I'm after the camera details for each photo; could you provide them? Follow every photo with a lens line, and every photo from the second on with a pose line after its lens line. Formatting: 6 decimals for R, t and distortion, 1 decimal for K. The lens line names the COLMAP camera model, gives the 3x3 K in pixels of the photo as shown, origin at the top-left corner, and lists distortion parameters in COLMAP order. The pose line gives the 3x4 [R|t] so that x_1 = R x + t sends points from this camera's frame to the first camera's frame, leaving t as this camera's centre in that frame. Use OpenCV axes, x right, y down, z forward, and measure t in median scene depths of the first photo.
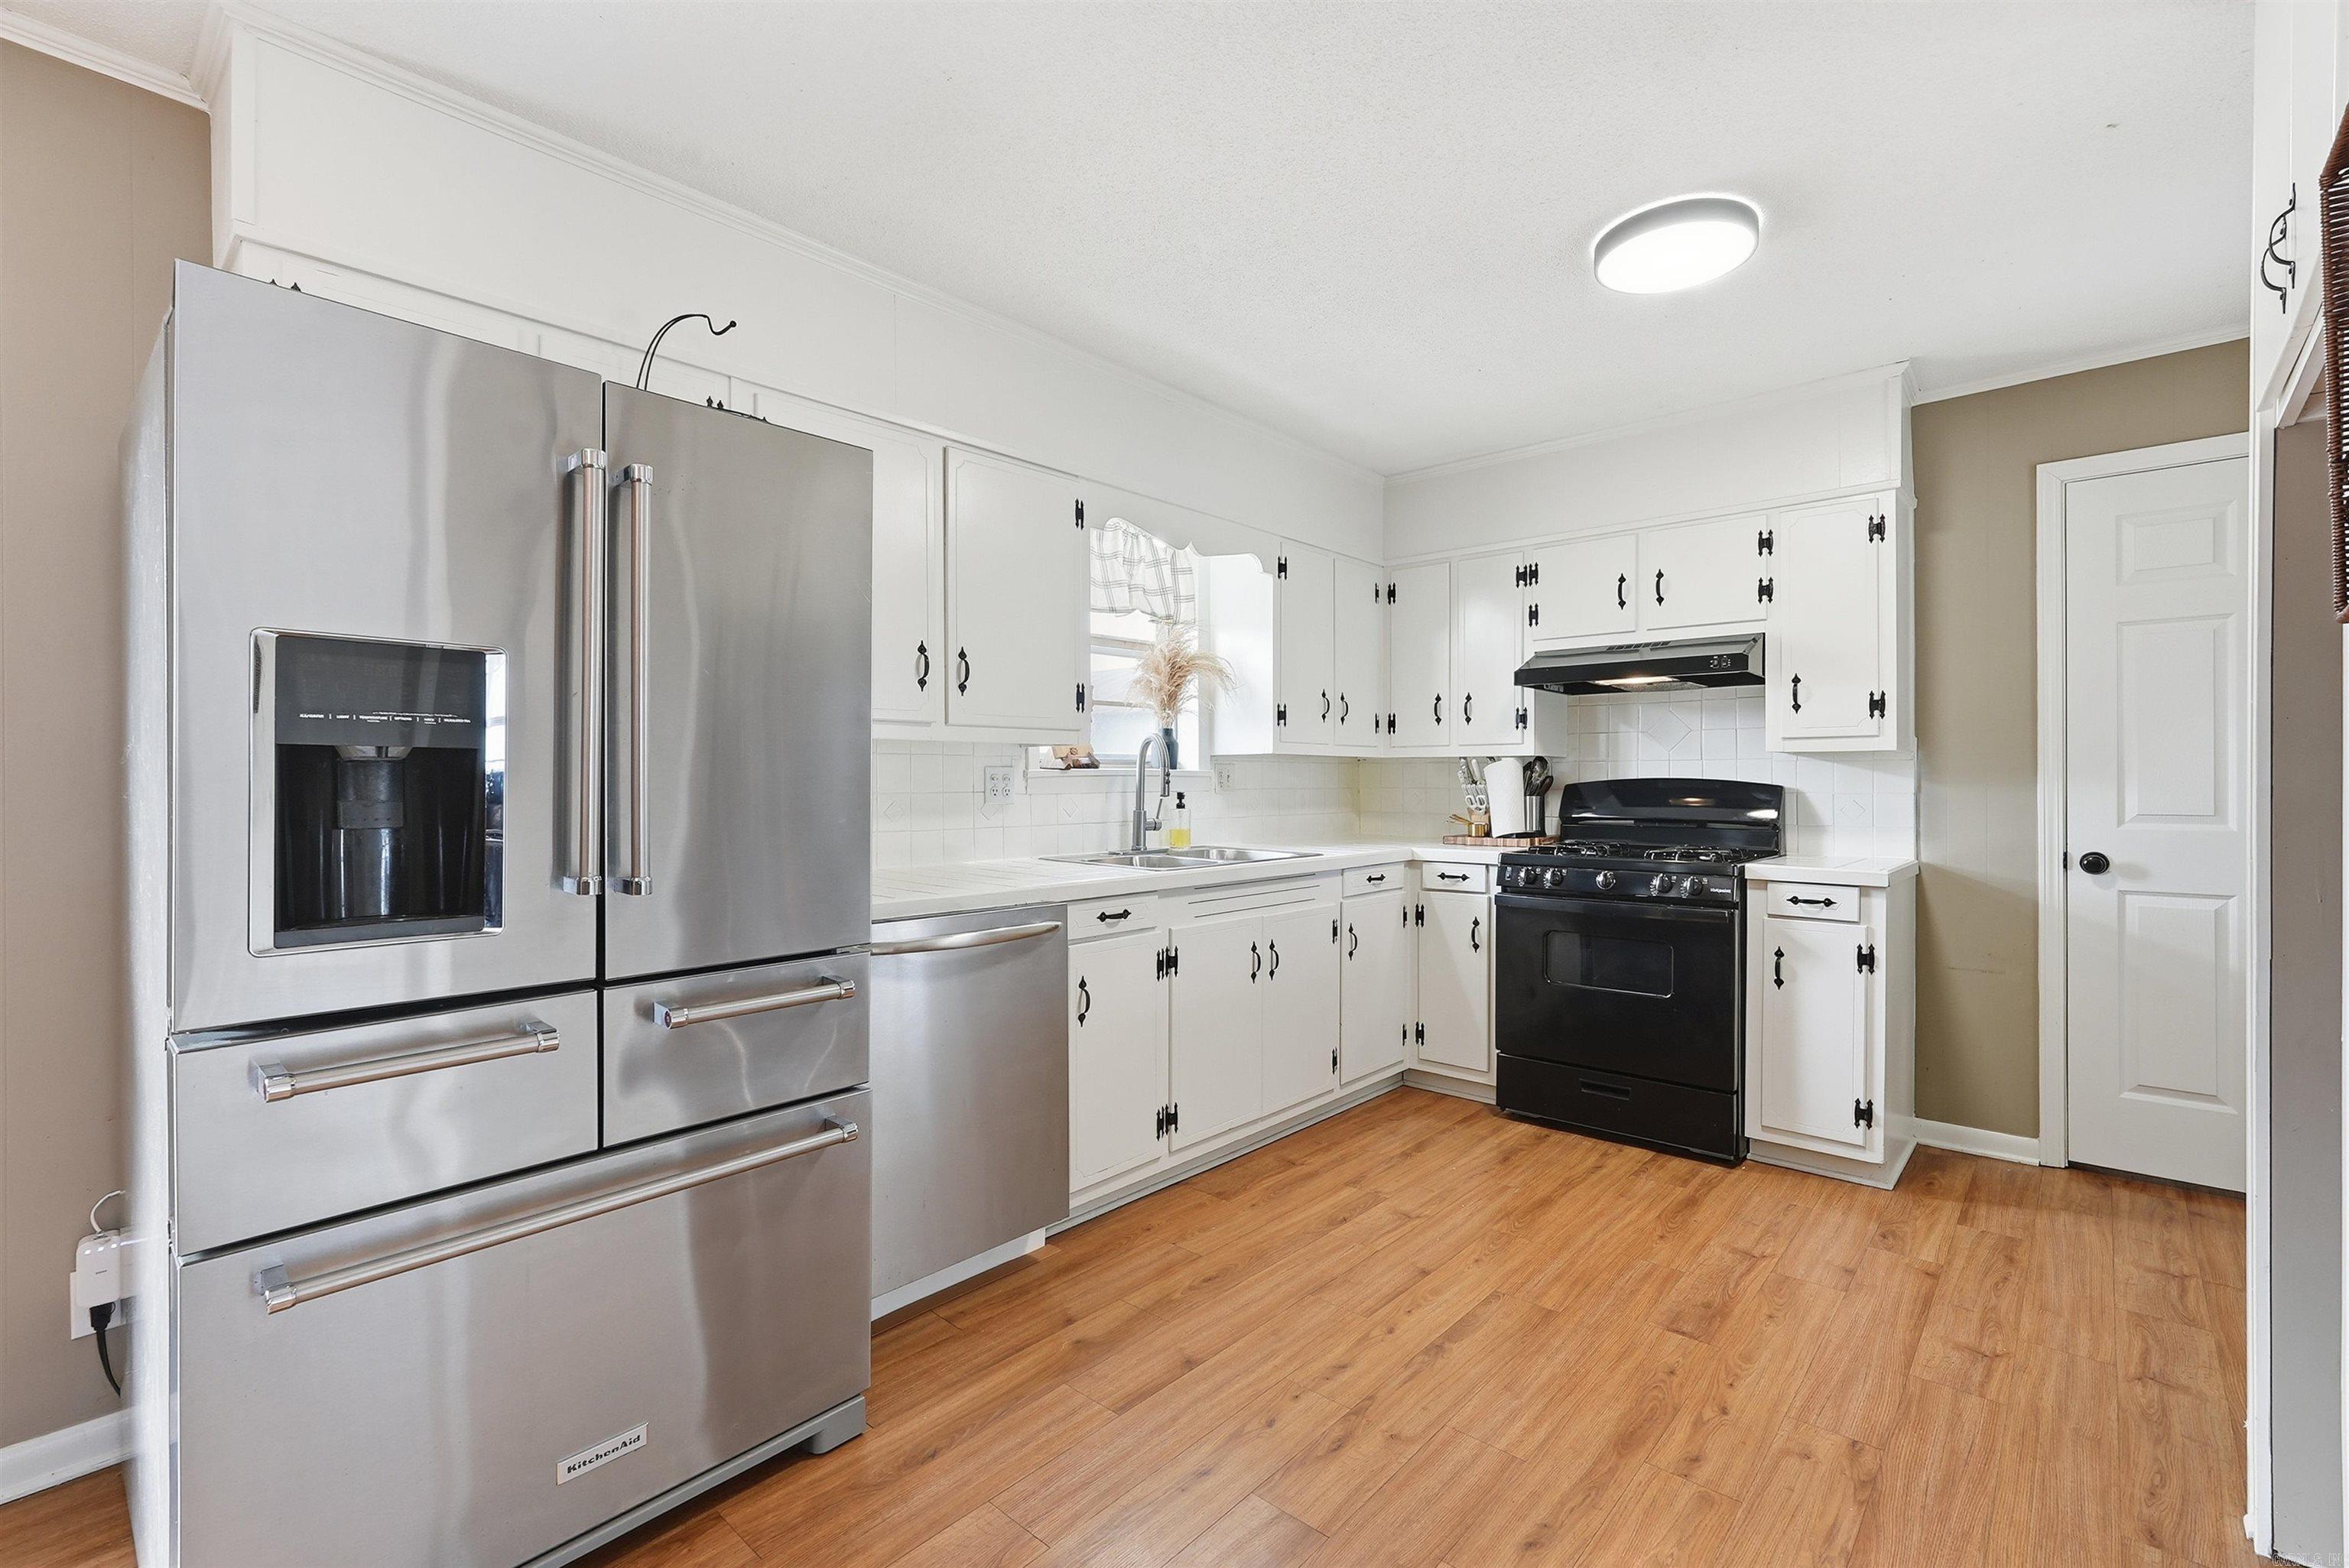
lens RADIAL K [[1045.9, 0, 1173.9], [0, 1045.9, 770.3], [0, 0, 1]] dist [-0.018462, 0.011336]
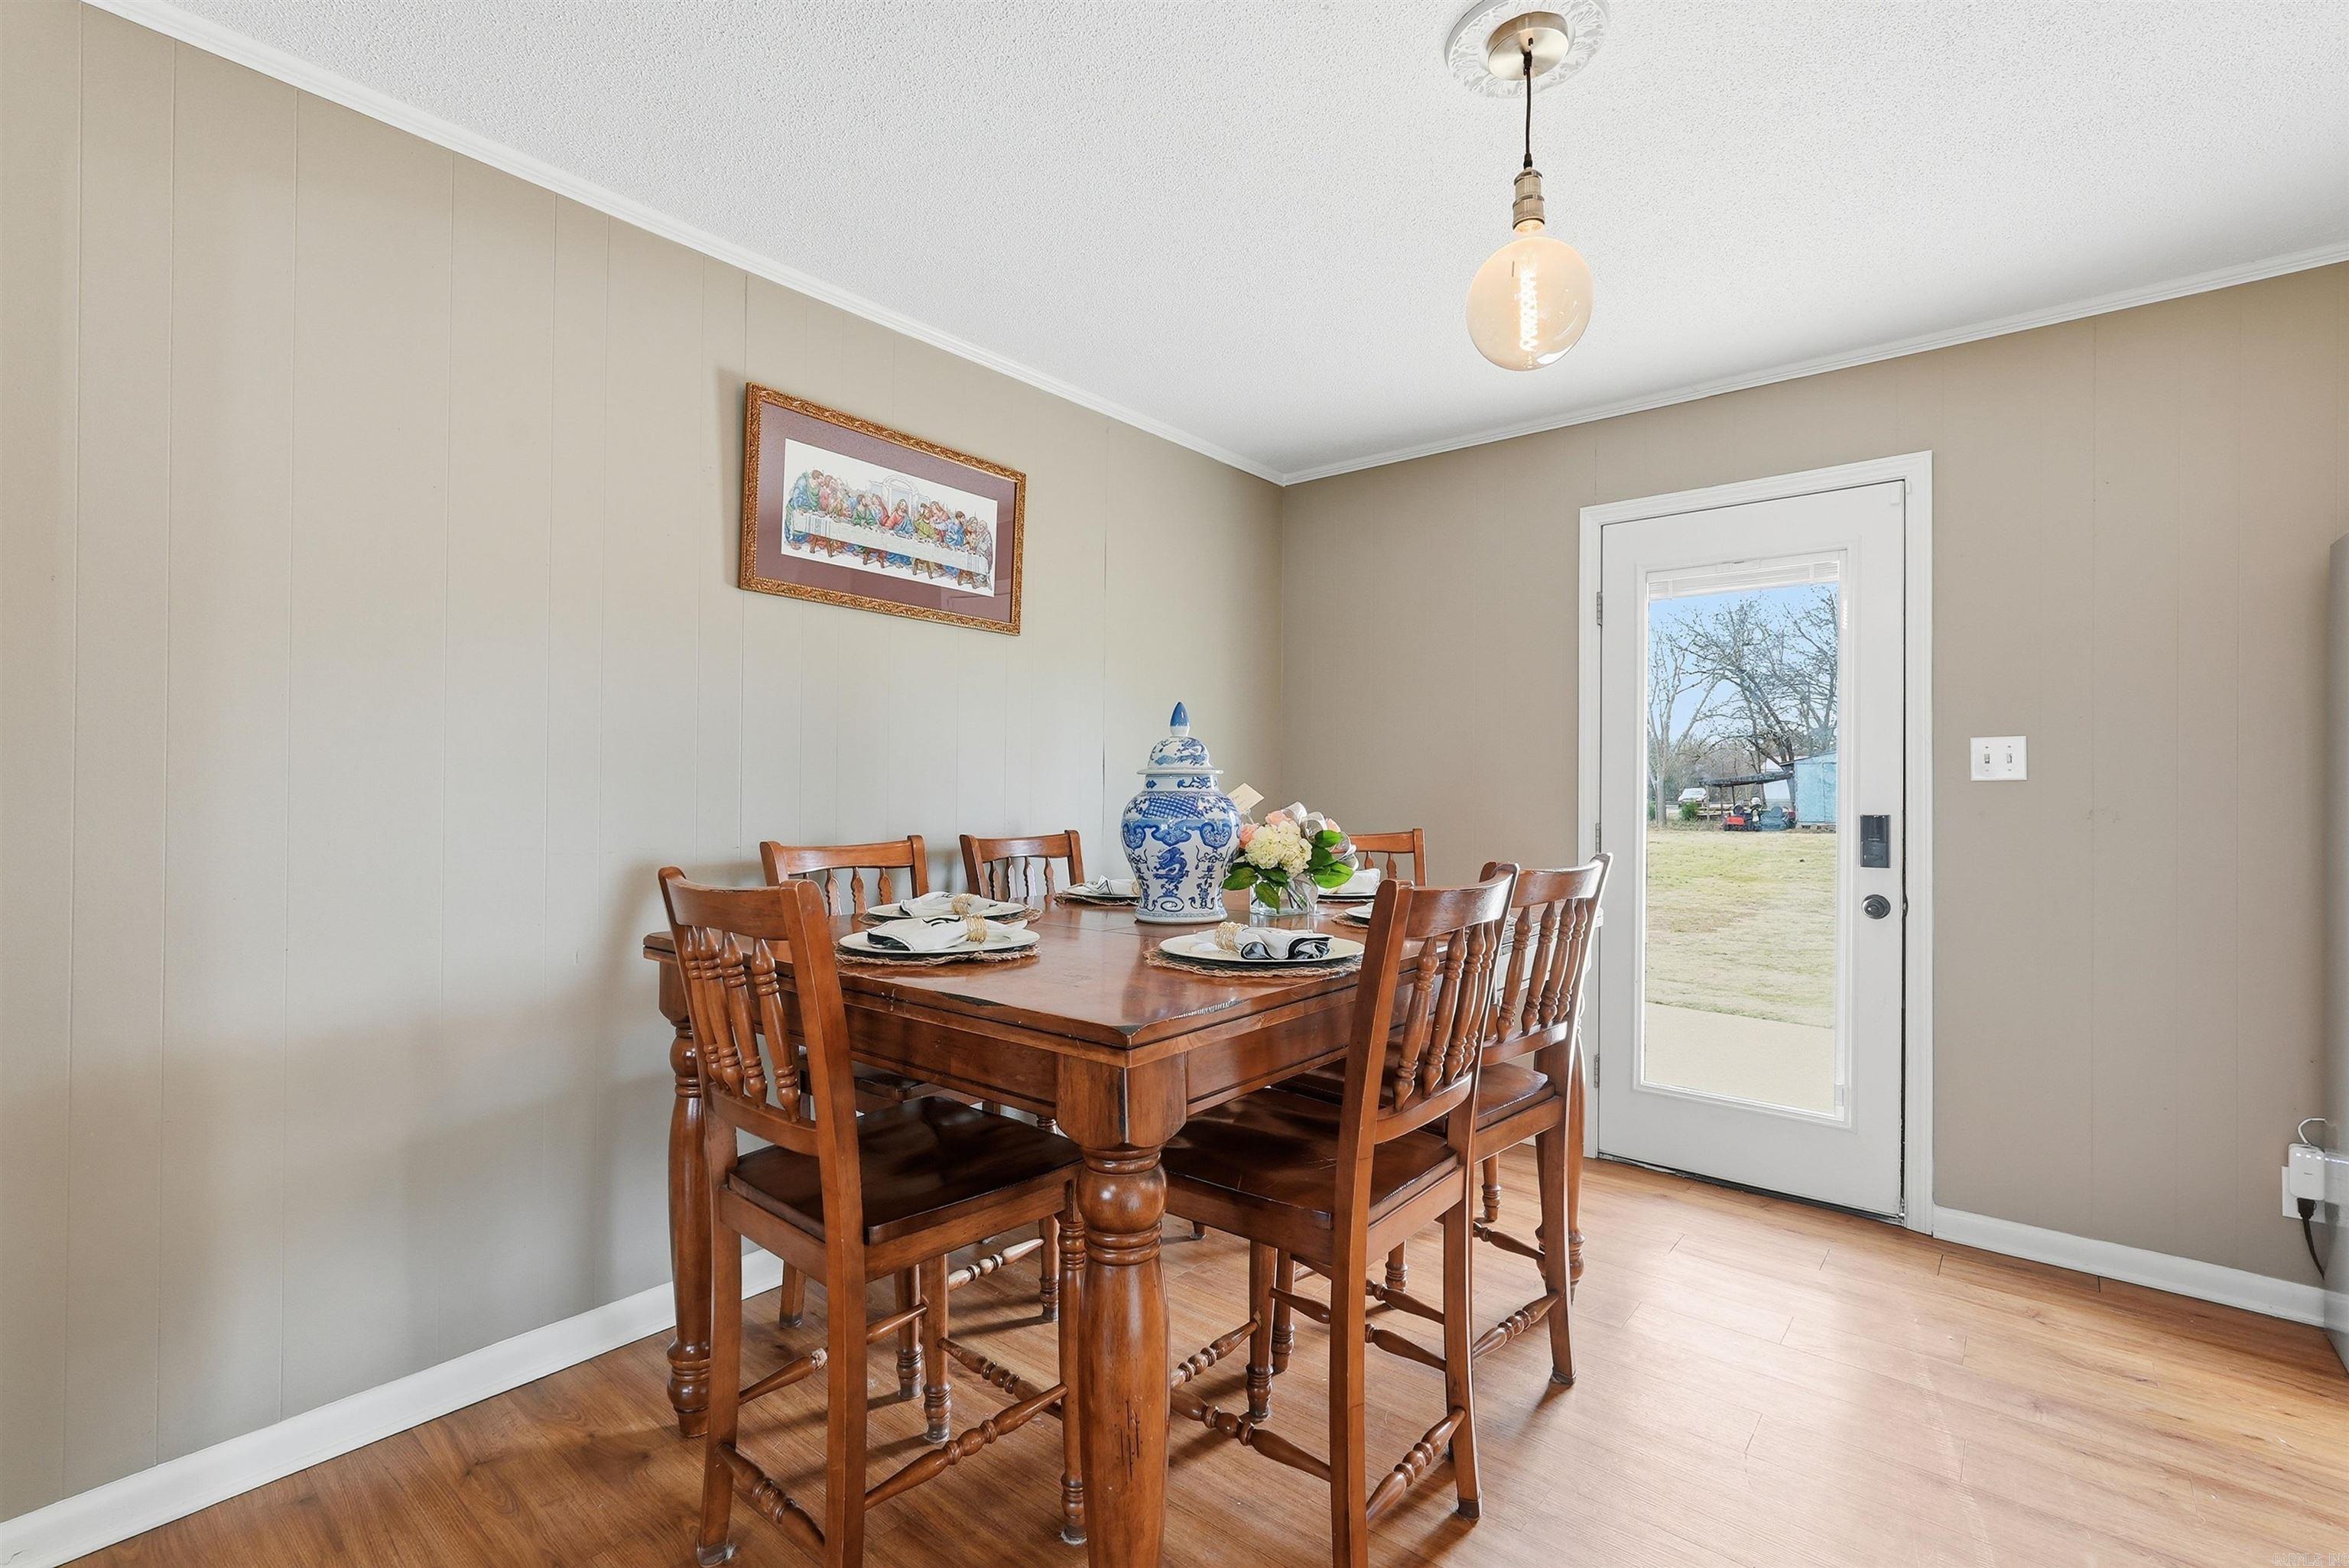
lens RADIAL K [[1035.4, 0, 1174.5], [0, 1035.4, 784.0], [0, 0, 1]] dist [0.001927, 0.000310]
pose [[0.036745, -0.000873, -0.999324, 0.130628], [-0.001920, 0.999998, -0.000945, -0.005953], [0.999323, 0.001954, 0.036743, -0.268908]]
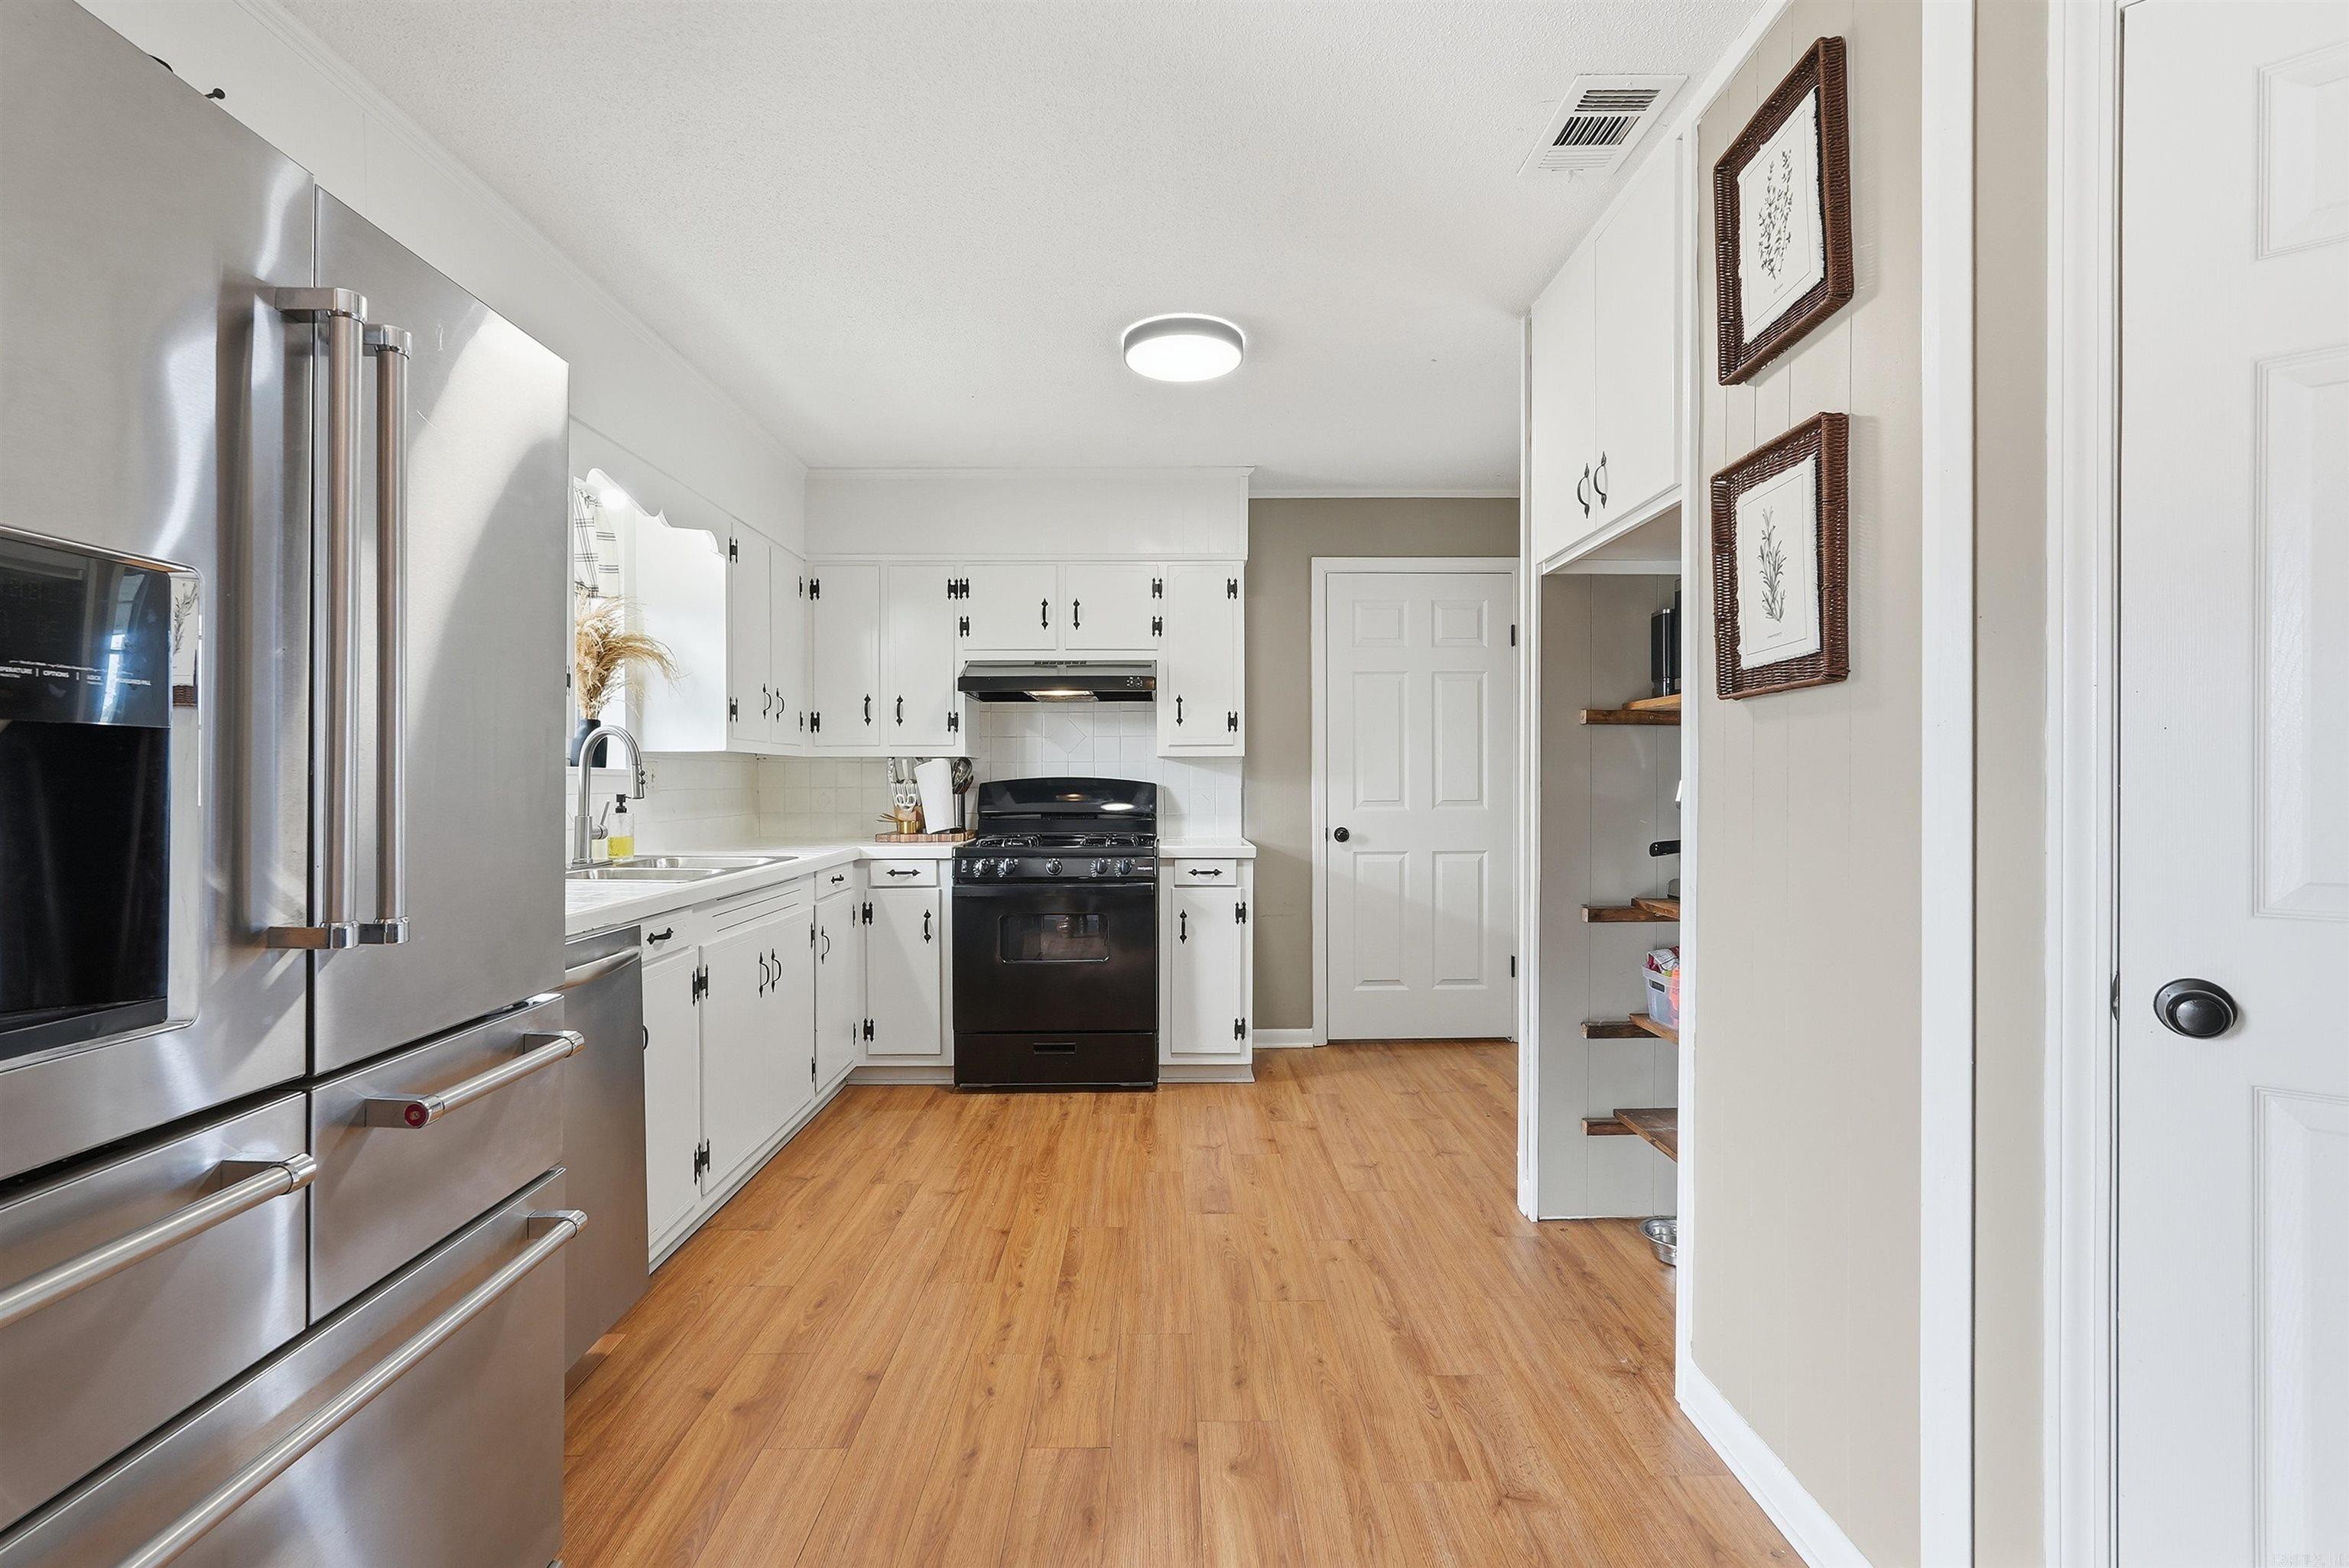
lens RADIAL K [[1057.4, 0, 1179.7], [0, 1057.4, 776.5], [0, 0, 1]] dist [-0.010315, 0.000424]
pose [[0.733175, -0.000609, 0.680040, -0.290251], [-0.003512, 0.999983, 0.004681, 0.000855], [-0.680031, -0.005820, 0.733160, 0.056084]]
